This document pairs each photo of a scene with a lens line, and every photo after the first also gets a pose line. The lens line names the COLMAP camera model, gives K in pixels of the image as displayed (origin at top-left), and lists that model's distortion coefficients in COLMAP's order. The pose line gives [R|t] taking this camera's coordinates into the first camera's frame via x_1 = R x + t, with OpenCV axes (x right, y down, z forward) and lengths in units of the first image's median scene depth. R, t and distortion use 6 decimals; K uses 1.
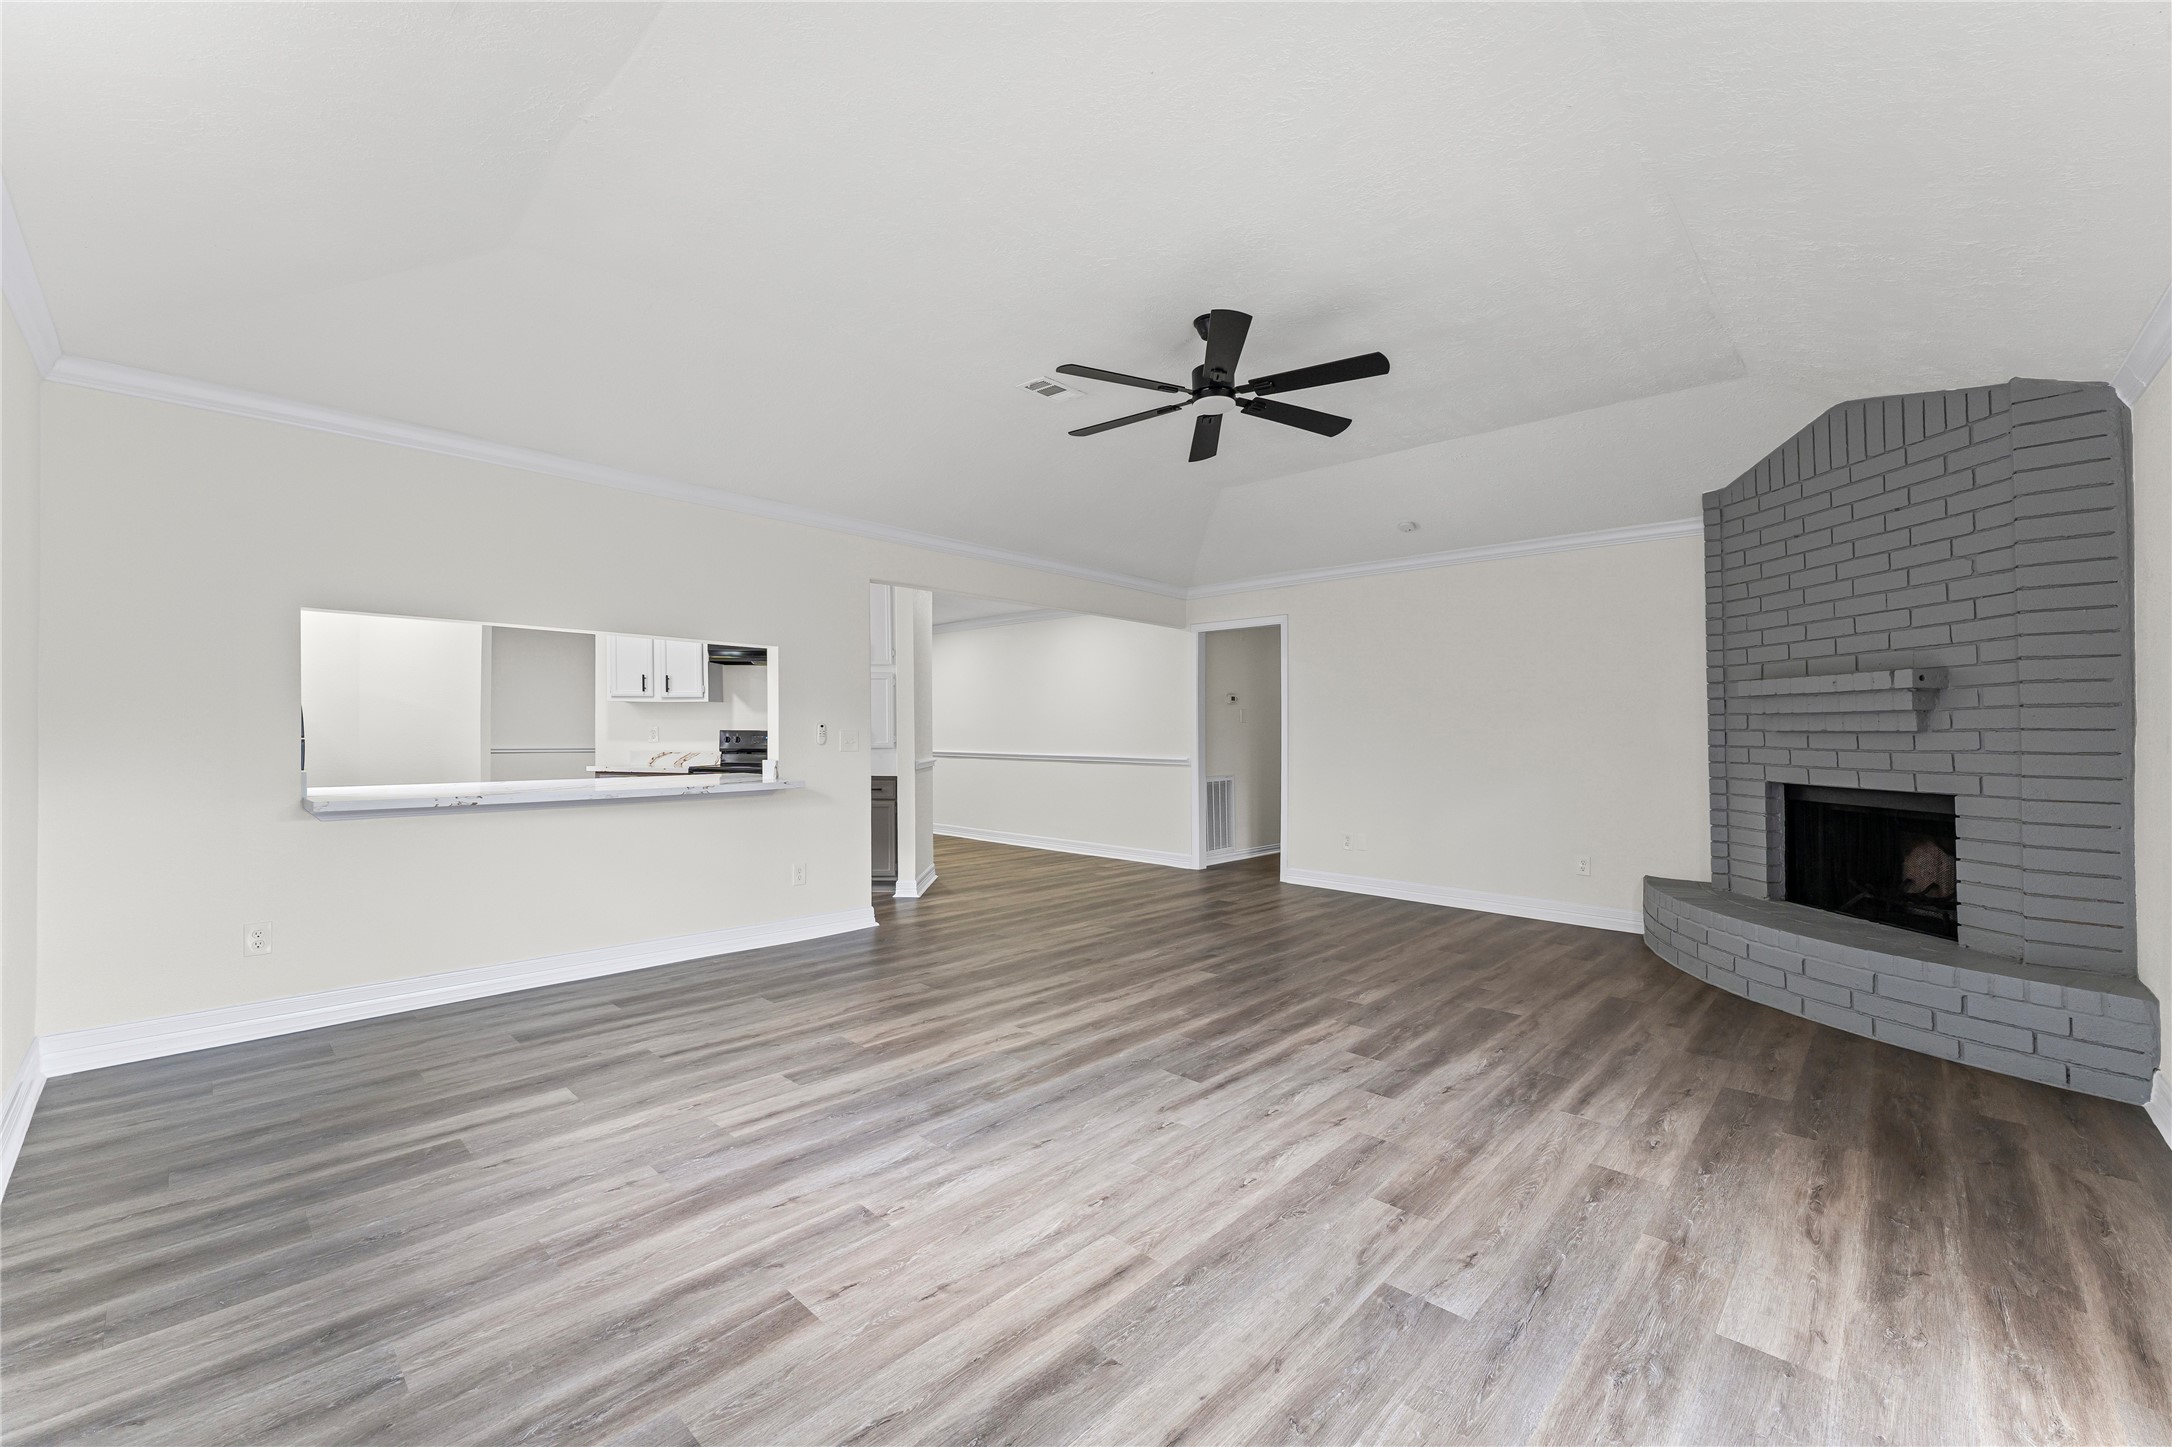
lens RADIAL K [[865.0, 0, 1054.6], [0, 865.0, 741.7], [0, 0, 1]] dist [-0.001129, -0.000670]
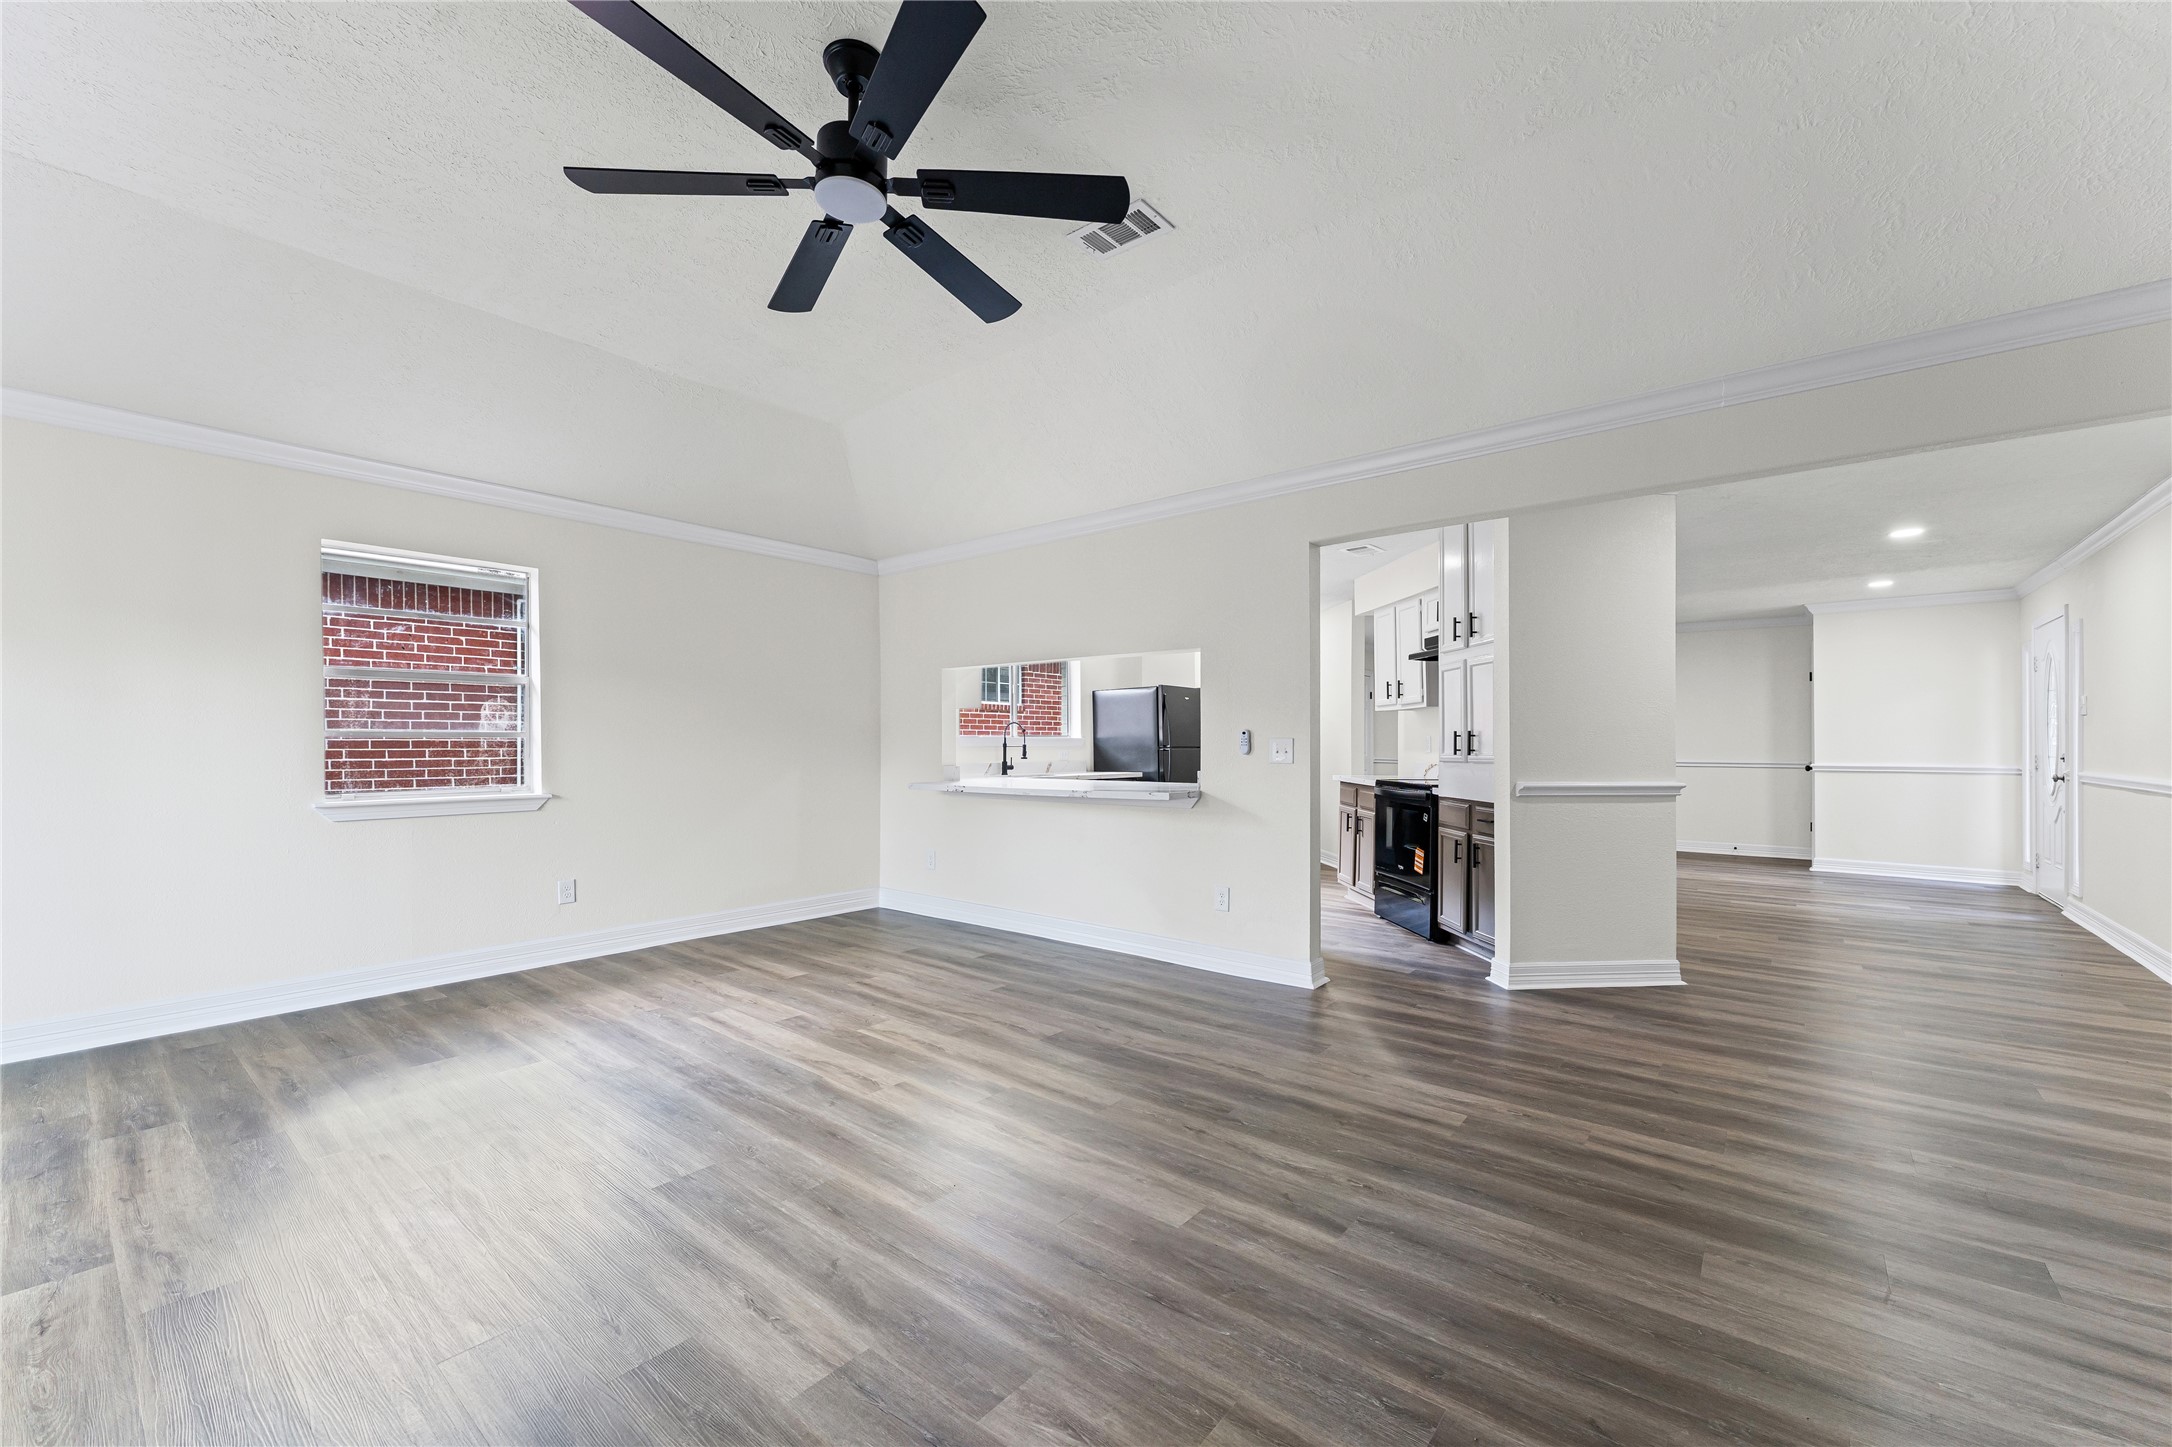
lens RADIAL K [[865.0, 0, 1107.6], [0, 865.0, 742.9], [0, 0, 1]] dist [-0.001129, -0.000670]
pose [[0.106502, -0.005083, -0.994299, 0.794345], [-0.009362, 0.999937, -0.006114, -0.001374], [0.994268, 0.009960, 0.106448, 1.067483]]
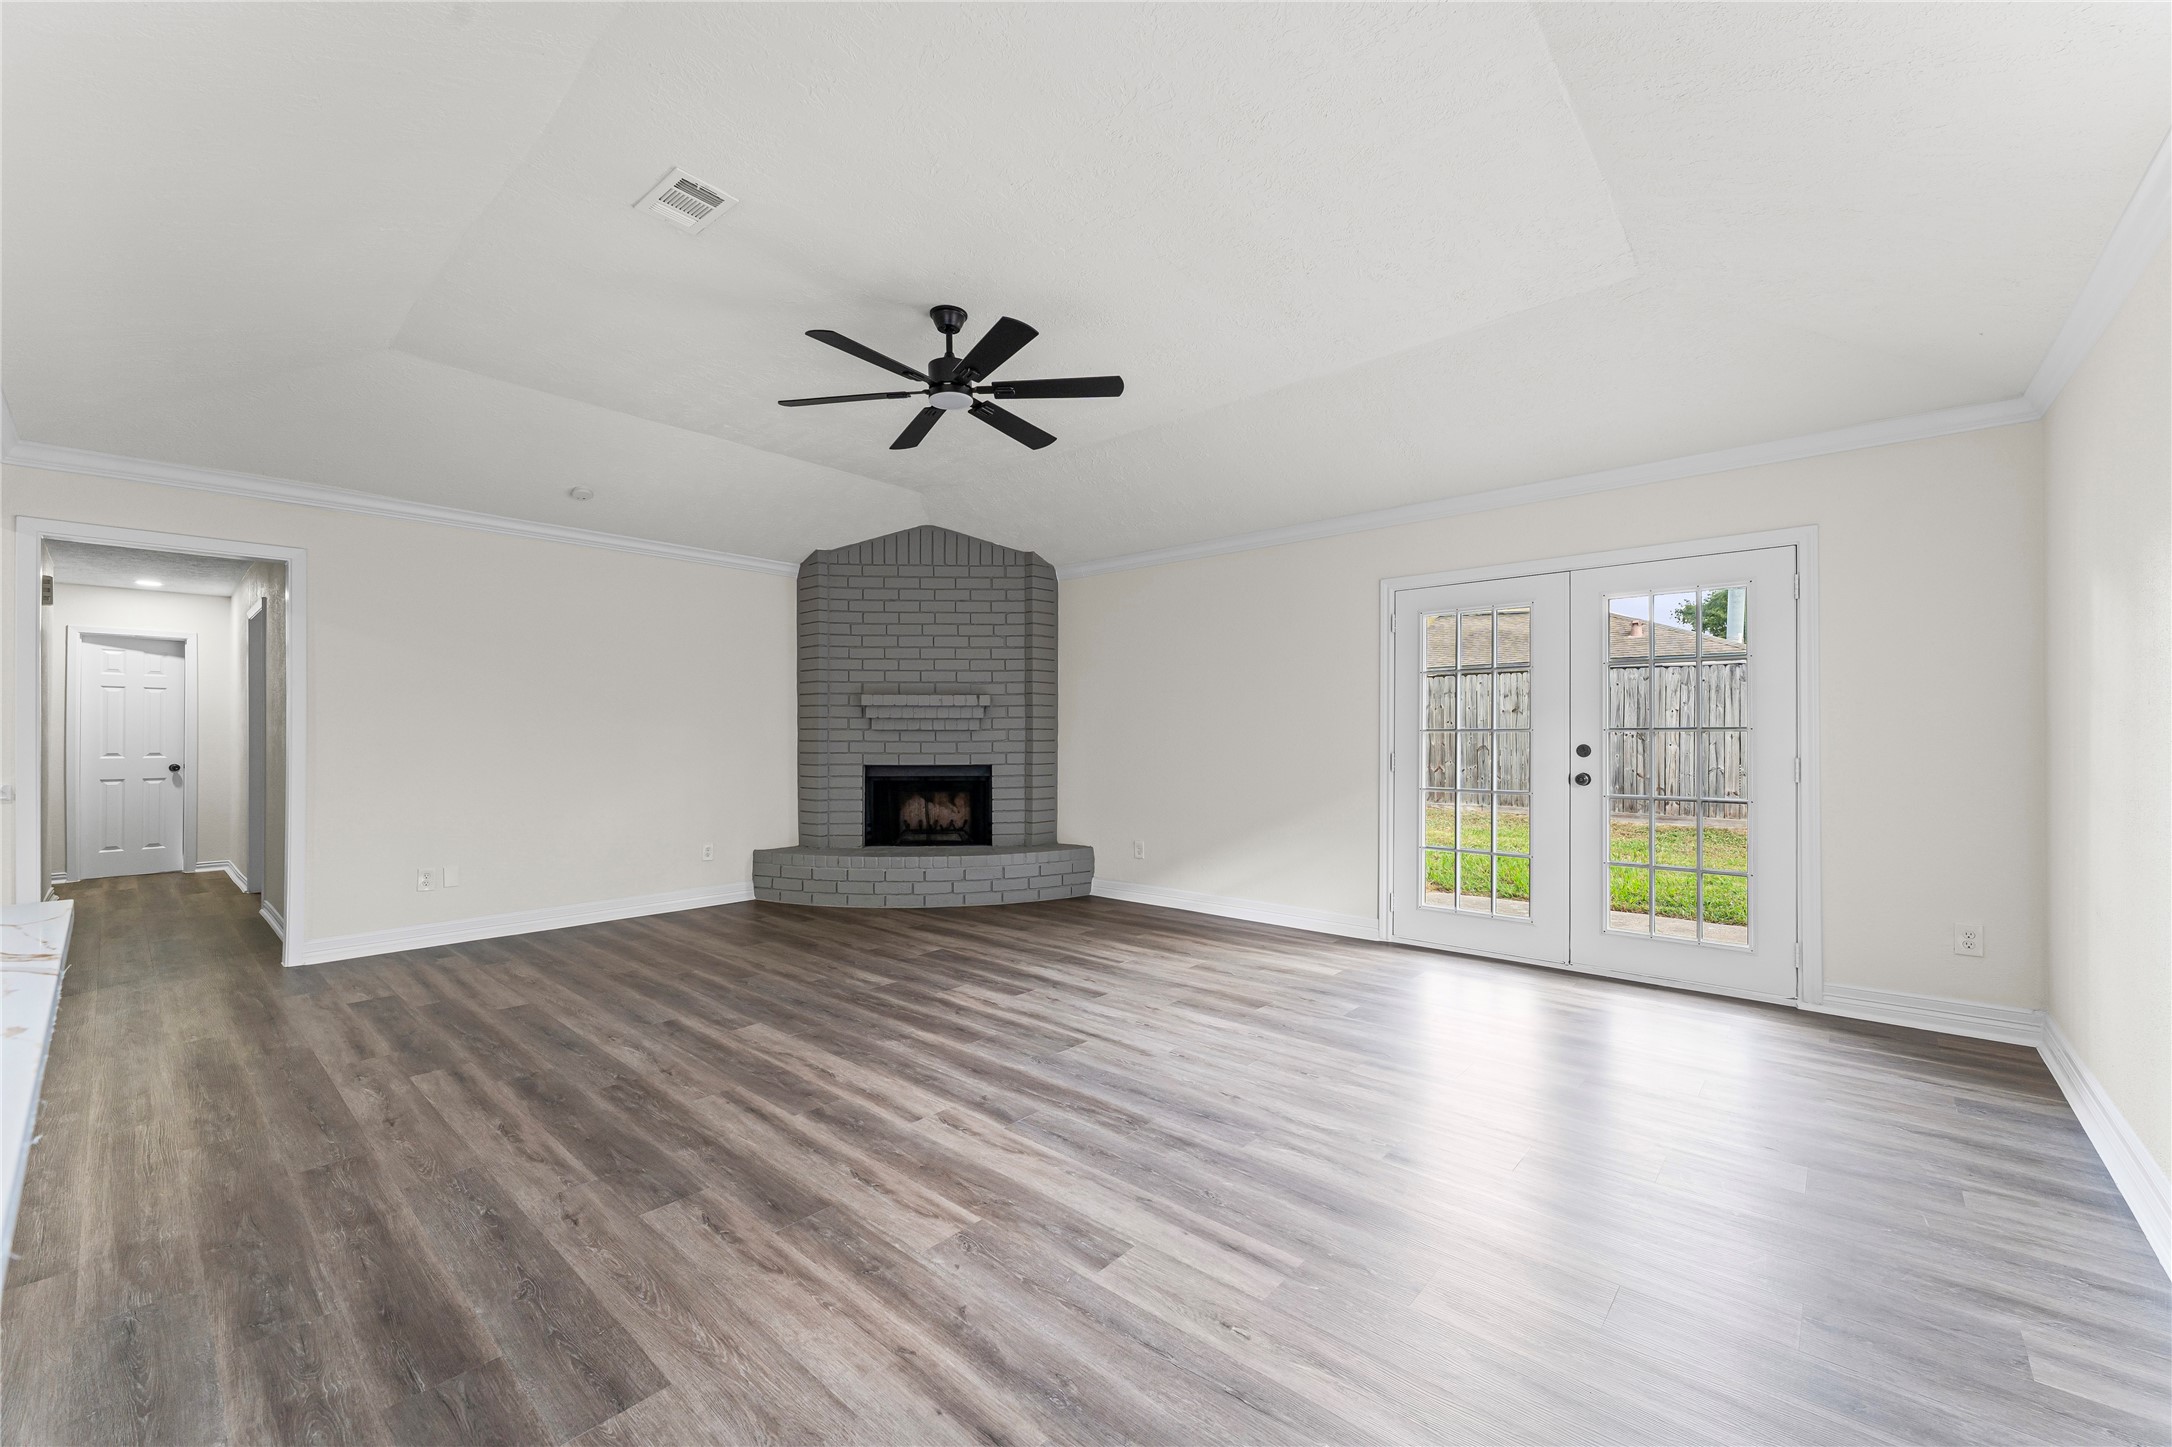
lens RADIAL K [[865.0, 0, 1102.1], [0, 865.0, 732.5], [0, 0, 1]] dist [-0.001129, -0.000670]
pose [[-0.056721, -0.003152, 0.998385, -0.777710], [0.012195, 0.999918, 0.003850, -0.010290], [-0.998316, 0.012393, -0.056678, 0.843136]]
